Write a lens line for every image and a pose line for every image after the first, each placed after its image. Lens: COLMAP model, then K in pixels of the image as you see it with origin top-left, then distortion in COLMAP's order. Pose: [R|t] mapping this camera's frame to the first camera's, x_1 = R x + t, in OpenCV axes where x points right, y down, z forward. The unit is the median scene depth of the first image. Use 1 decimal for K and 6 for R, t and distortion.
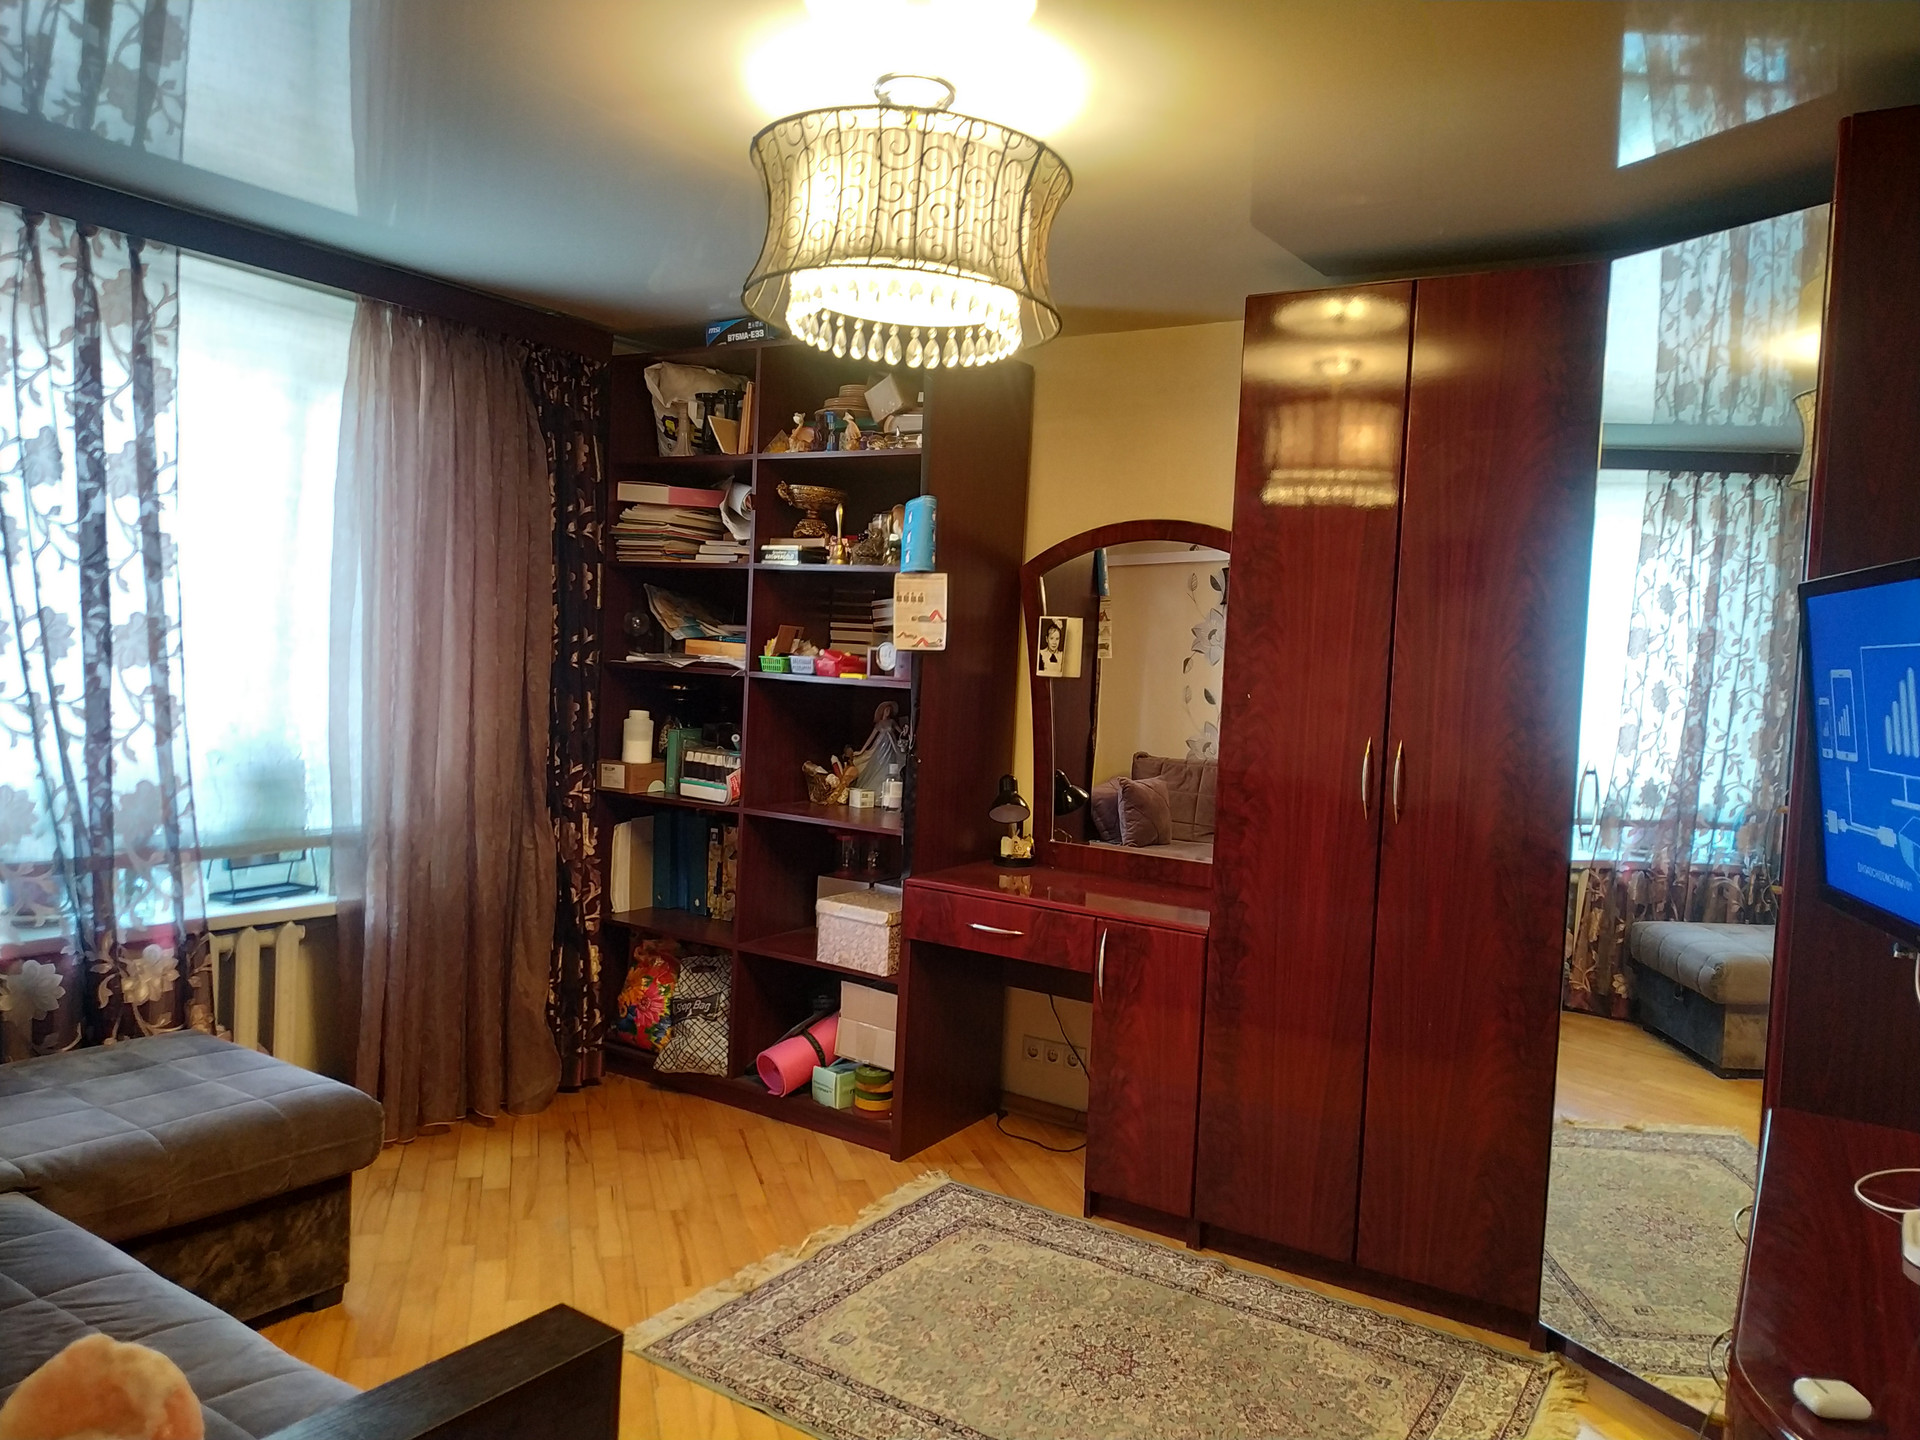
lens RADIAL K [[1388.3, 0, 960.0], [0, 1388.3, 720.0], [0, 0, 1]] dist [-0.001166, -0.002003]
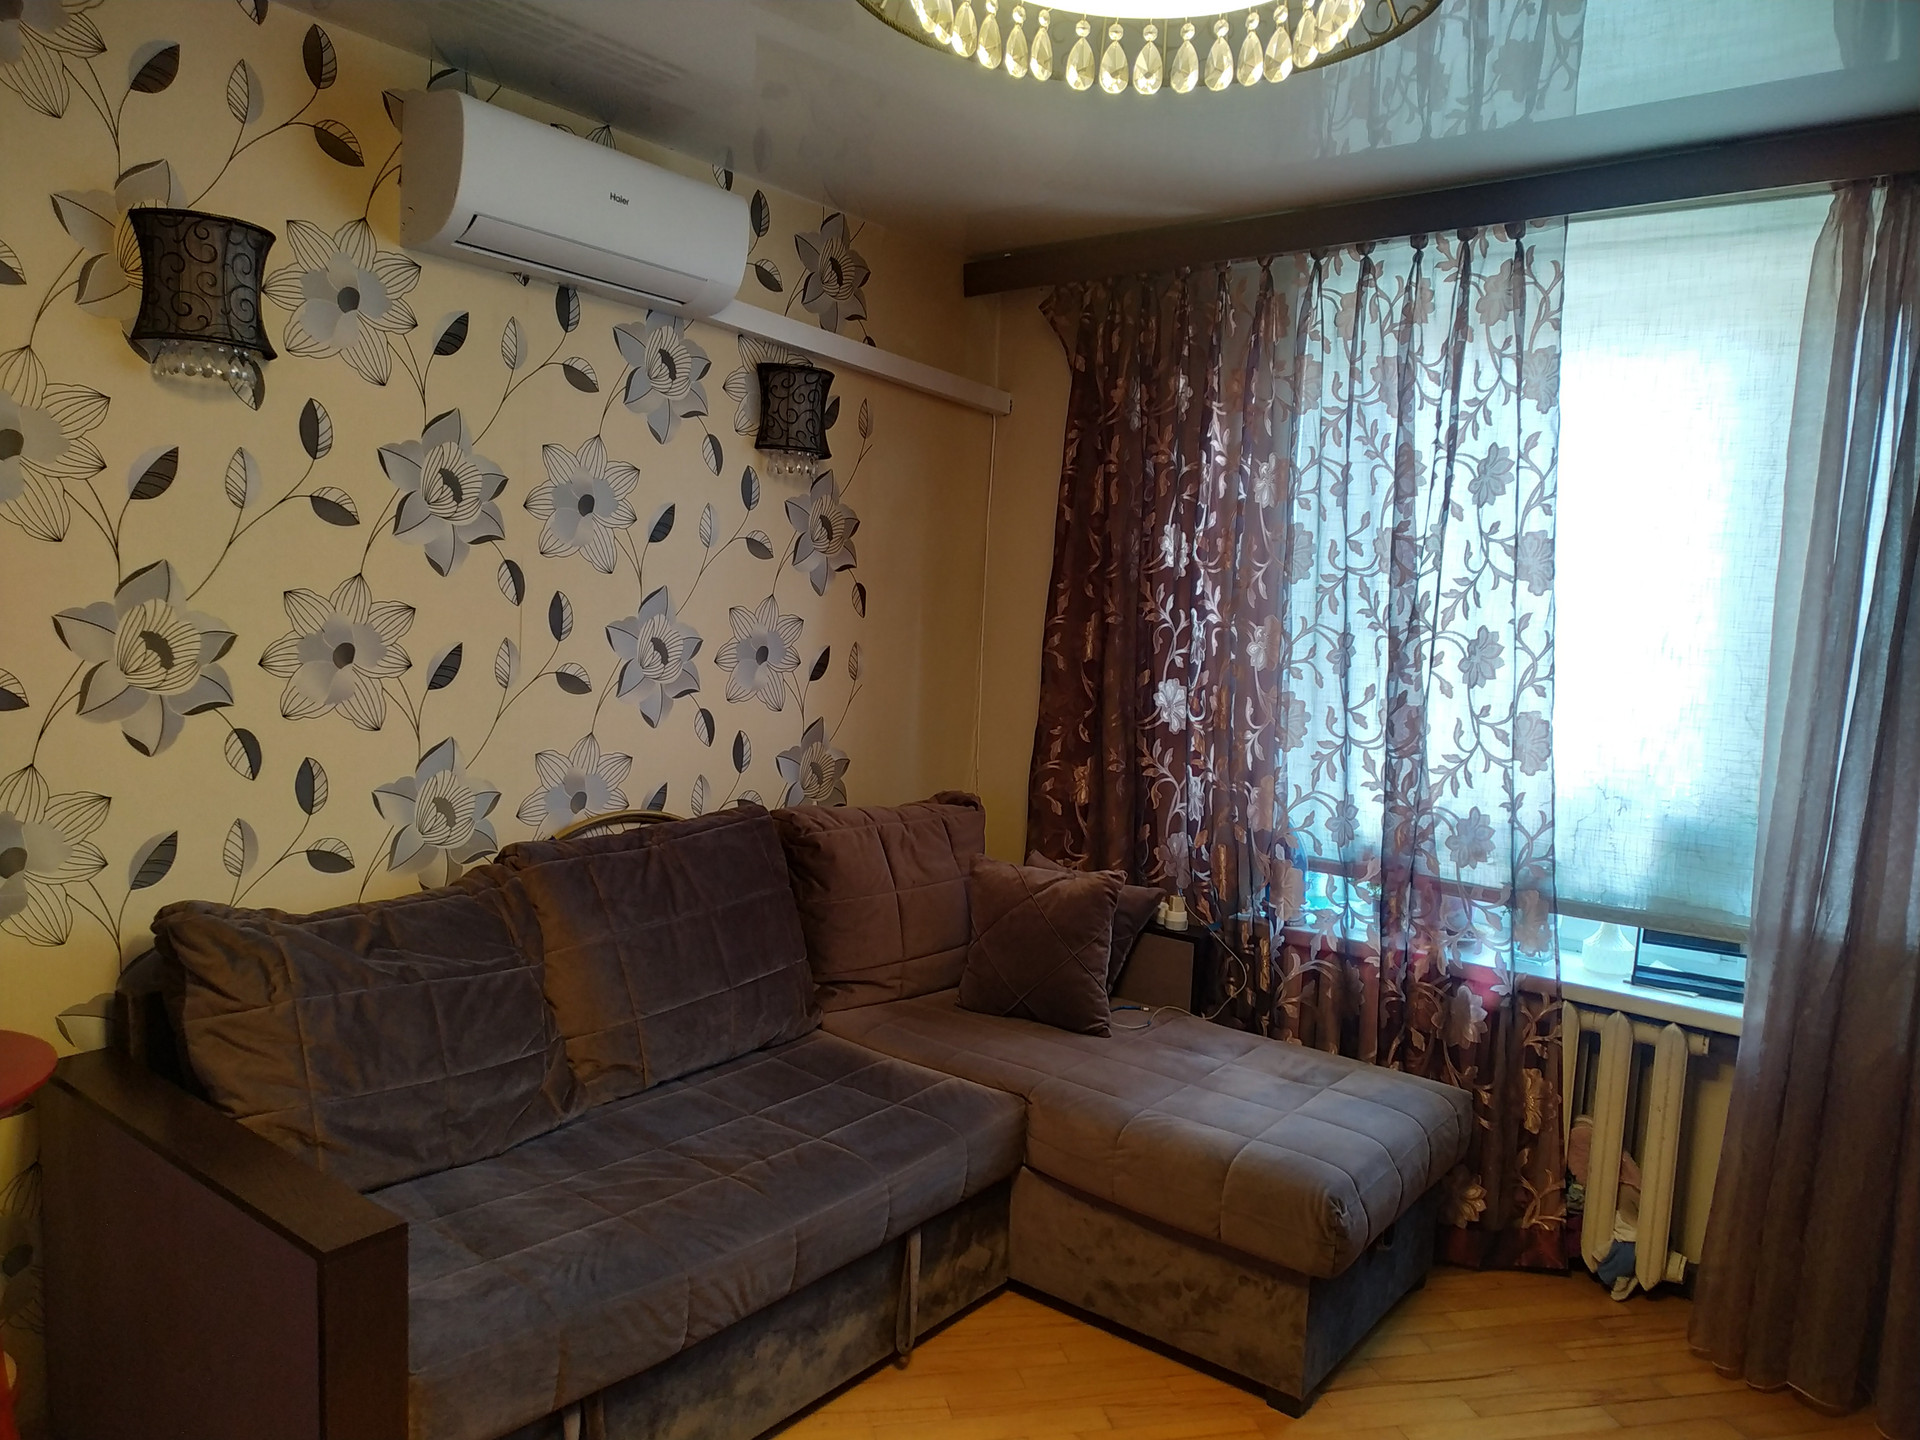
lens RADIAL K [[1378.8, 0, 952.1], [0, 1378.8, 747.2], [0, 0, 1]] dist [-0.004377, -0.002653]
pose [[-0.079041, 0.054740, -0.995367, 0.358390], [-0.099262, 0.993097, 0.062498, -0.021115], [0.991917, 0.103742, -0.073062, 0.713340]]
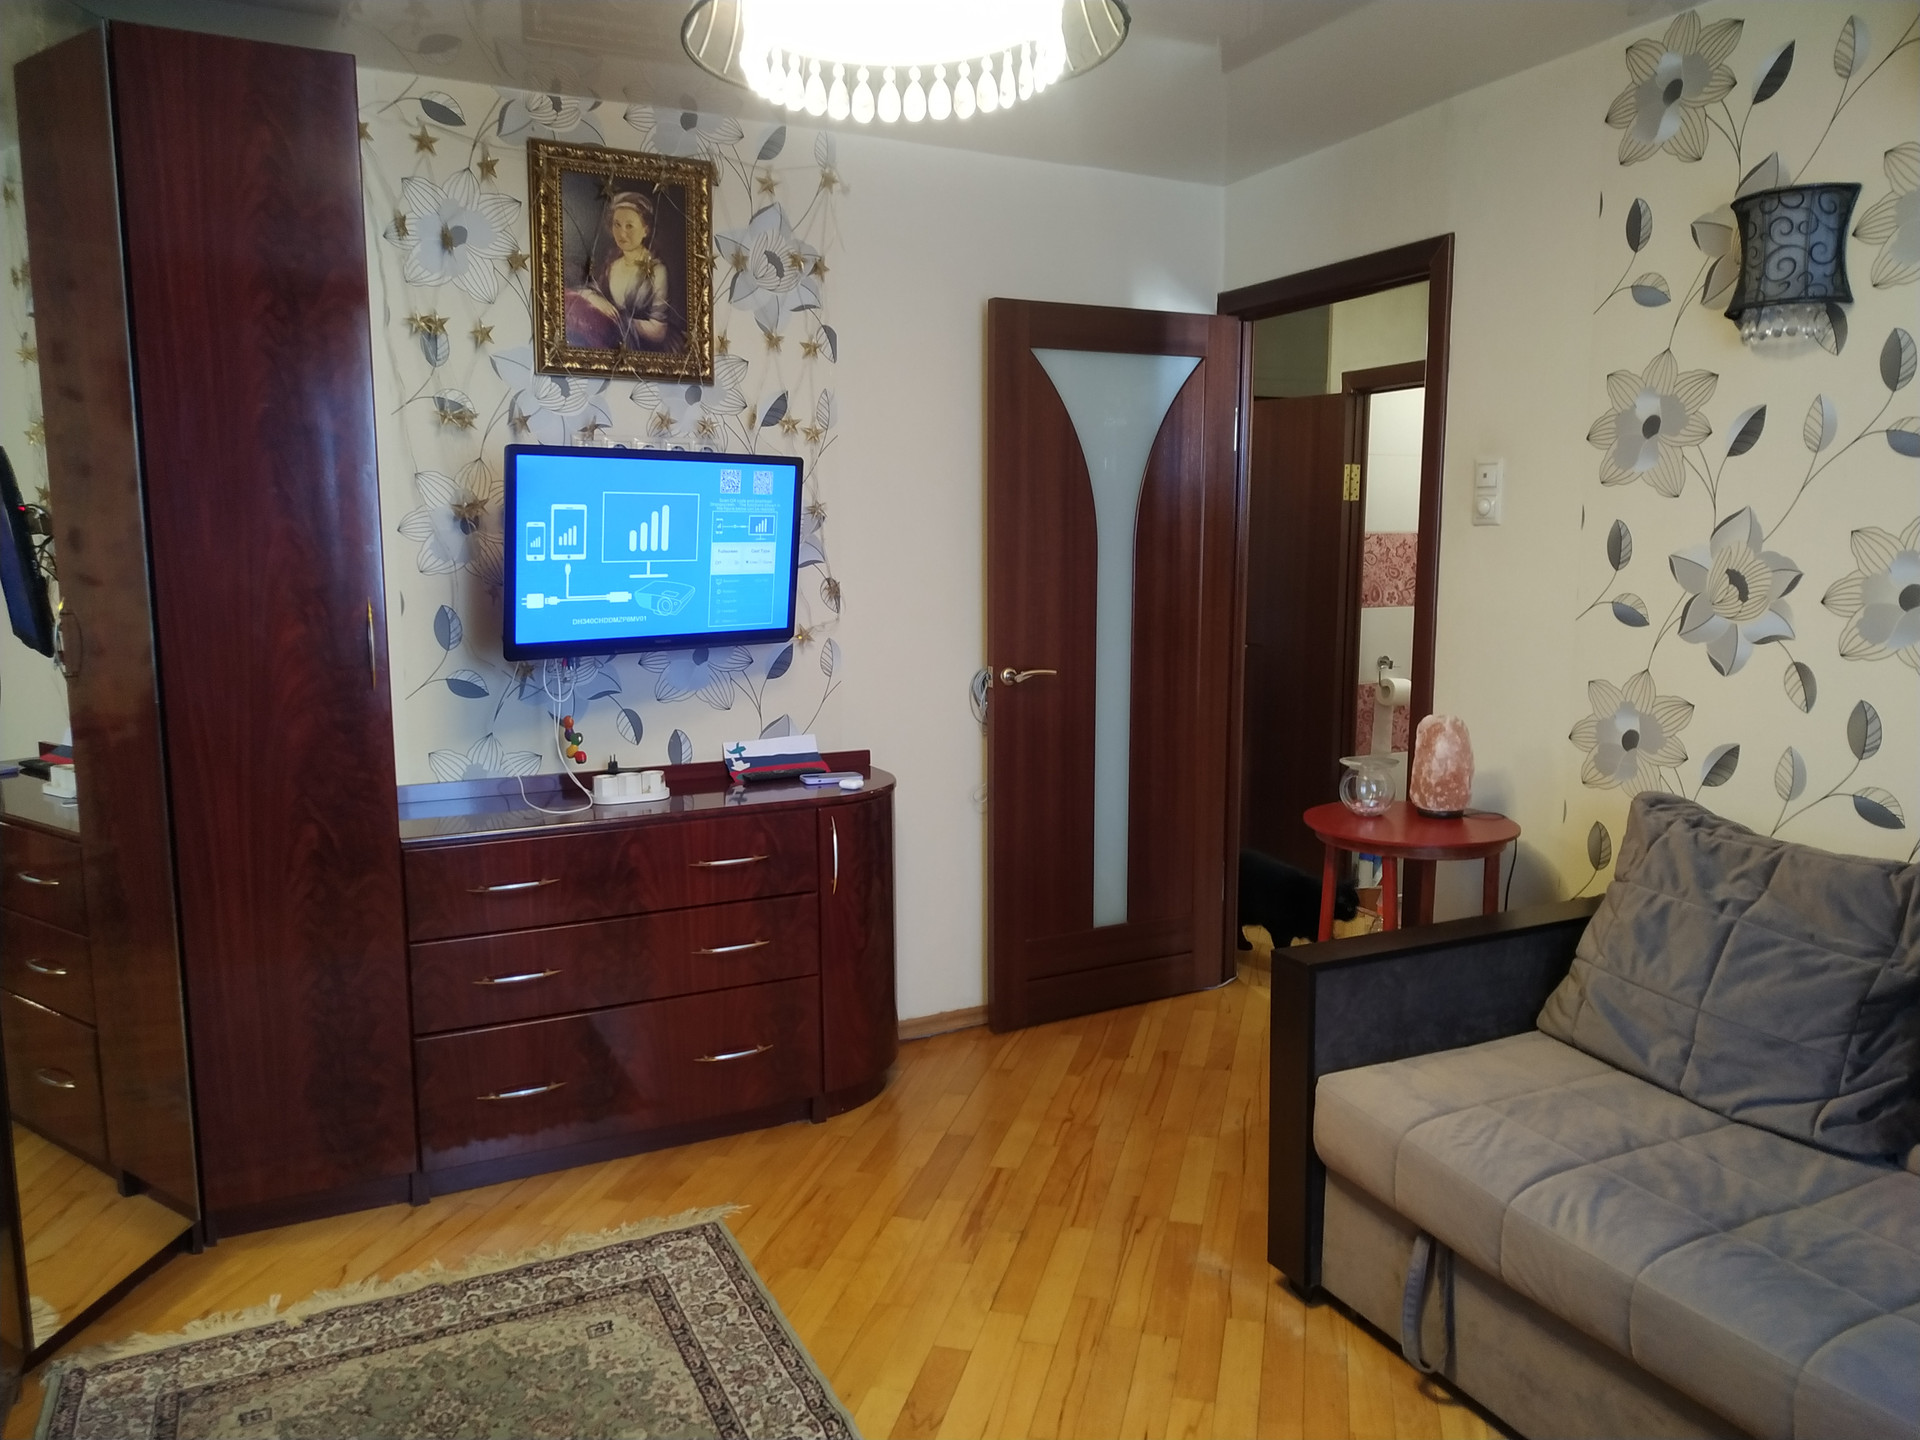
lens RADIAL K [[1388.3, 0, 960.0], [0, 1388.3, 720.0], [0, 0, 1]] dist [-0.001166, -0.002003]
pose [[-0.850843, -0.117922, 0.512015, -0.347932], [-0.011008, 0.978276, 0.207014, -0.072575], [-0.525304, 0.170500, -0.833658, 1.190403]]
